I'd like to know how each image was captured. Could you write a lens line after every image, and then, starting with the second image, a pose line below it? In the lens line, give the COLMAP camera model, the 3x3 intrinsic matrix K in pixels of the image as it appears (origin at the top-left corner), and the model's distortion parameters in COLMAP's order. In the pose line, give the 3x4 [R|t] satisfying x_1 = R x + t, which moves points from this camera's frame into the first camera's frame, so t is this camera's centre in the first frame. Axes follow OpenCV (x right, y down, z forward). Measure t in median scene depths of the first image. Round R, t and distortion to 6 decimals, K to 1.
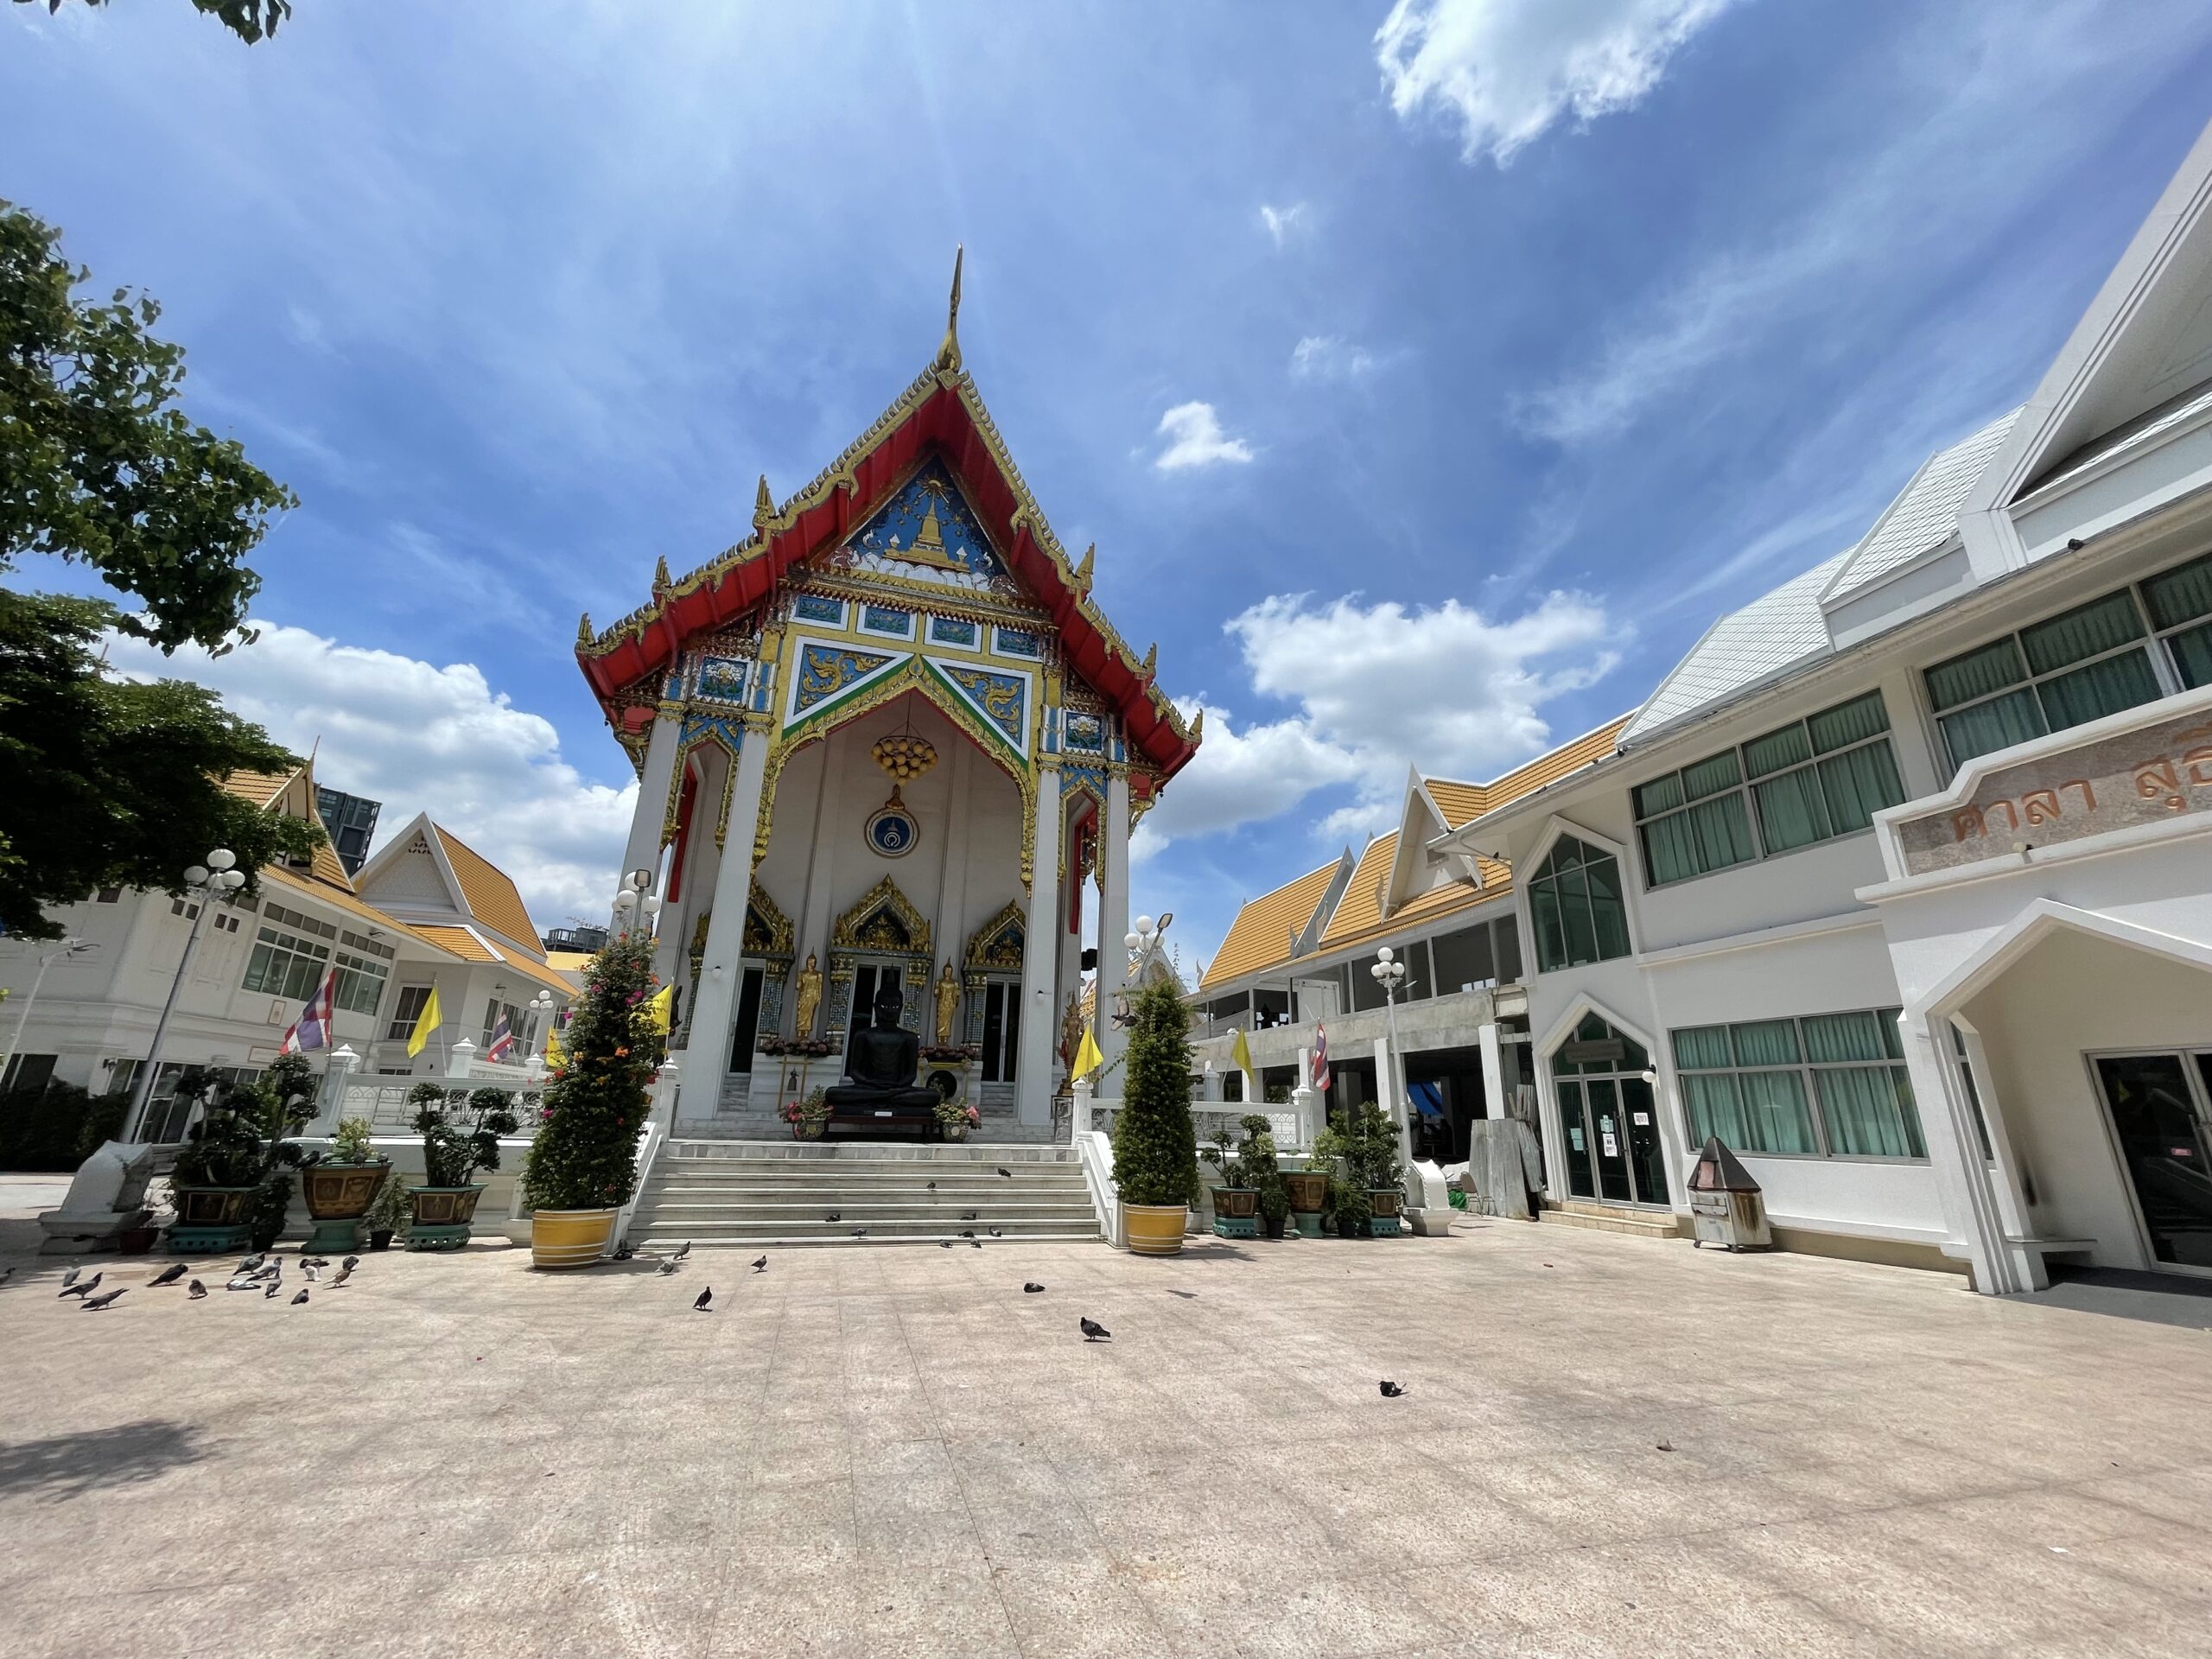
lens RADIAL K [[892.3, 0, 1104.4], [0, 892.3, 838.4], [0, 0, 1]] dist [-0.001302, 0.000660]
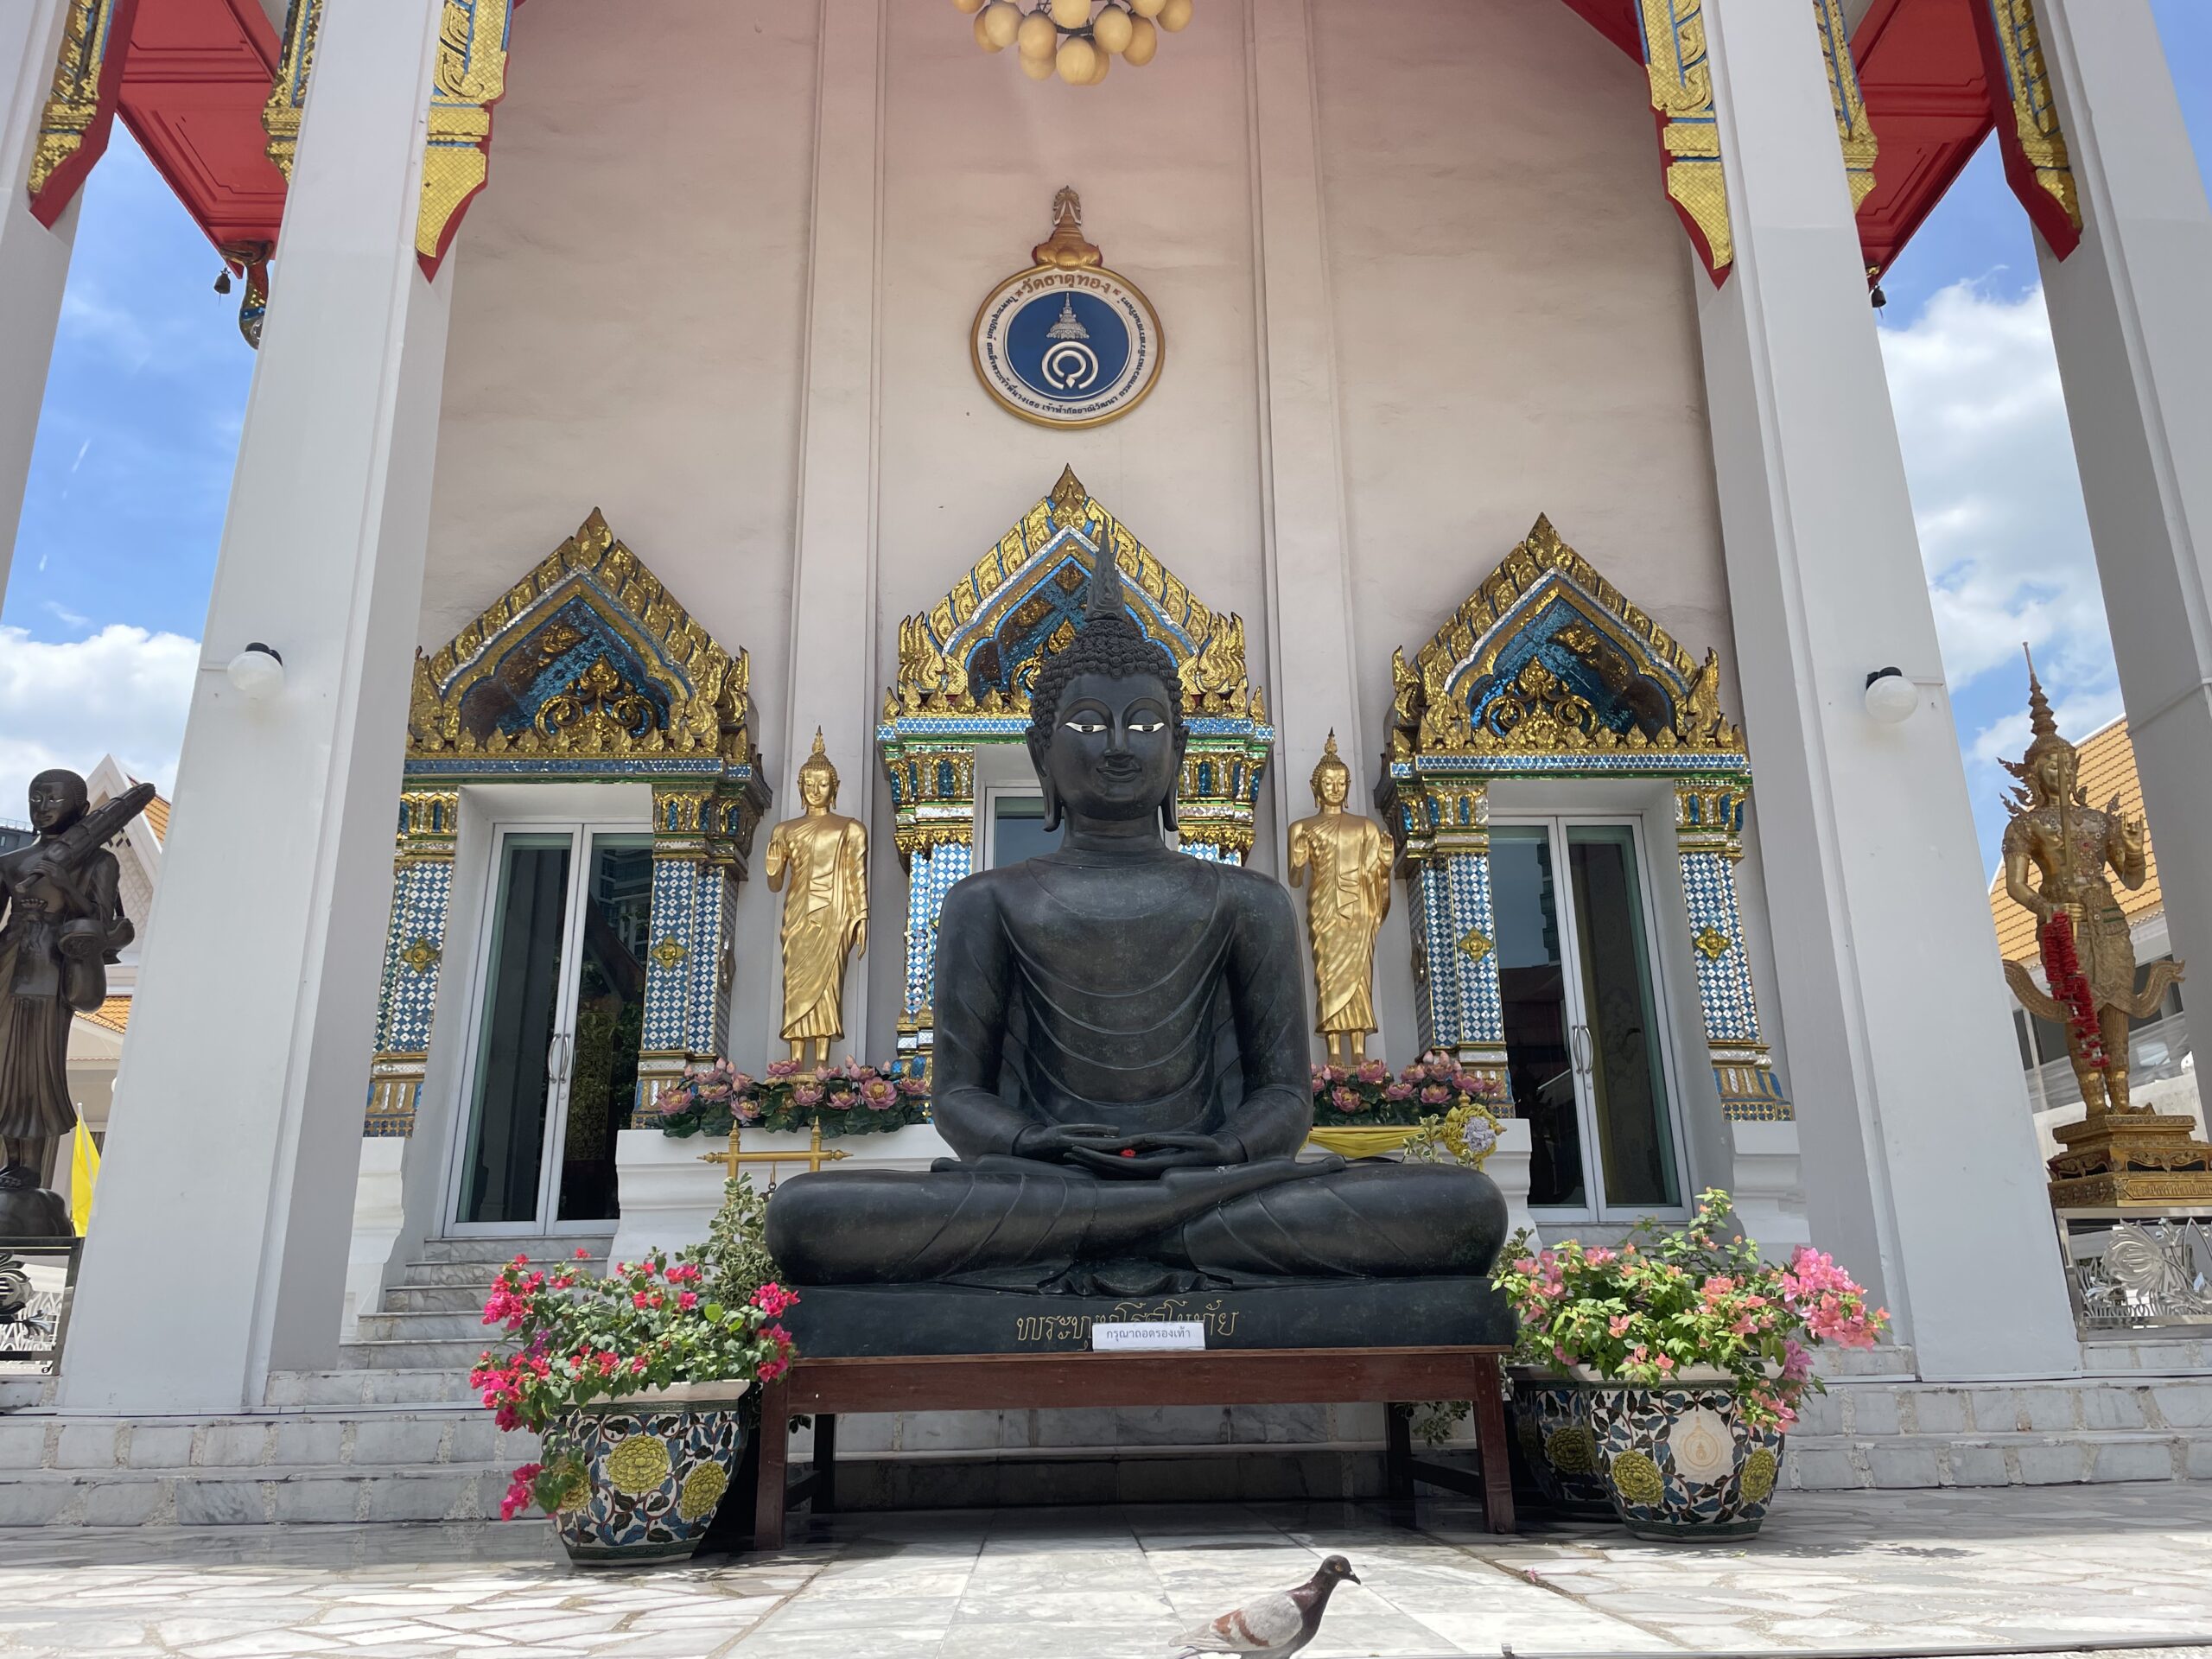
lens RADIAL K [[1666.4, 0, 1110.0], [0, 1666.4, 824.3], [0, 0, 1]] dist [0.075208, -0.088380]
pose [[0.964660, -0.118810, -0.235191, -0.129232], [0.116502, 0.992907, -0.023736, 0.169164], [0.236342, -0.004503, 0.971659, 0.534299]]
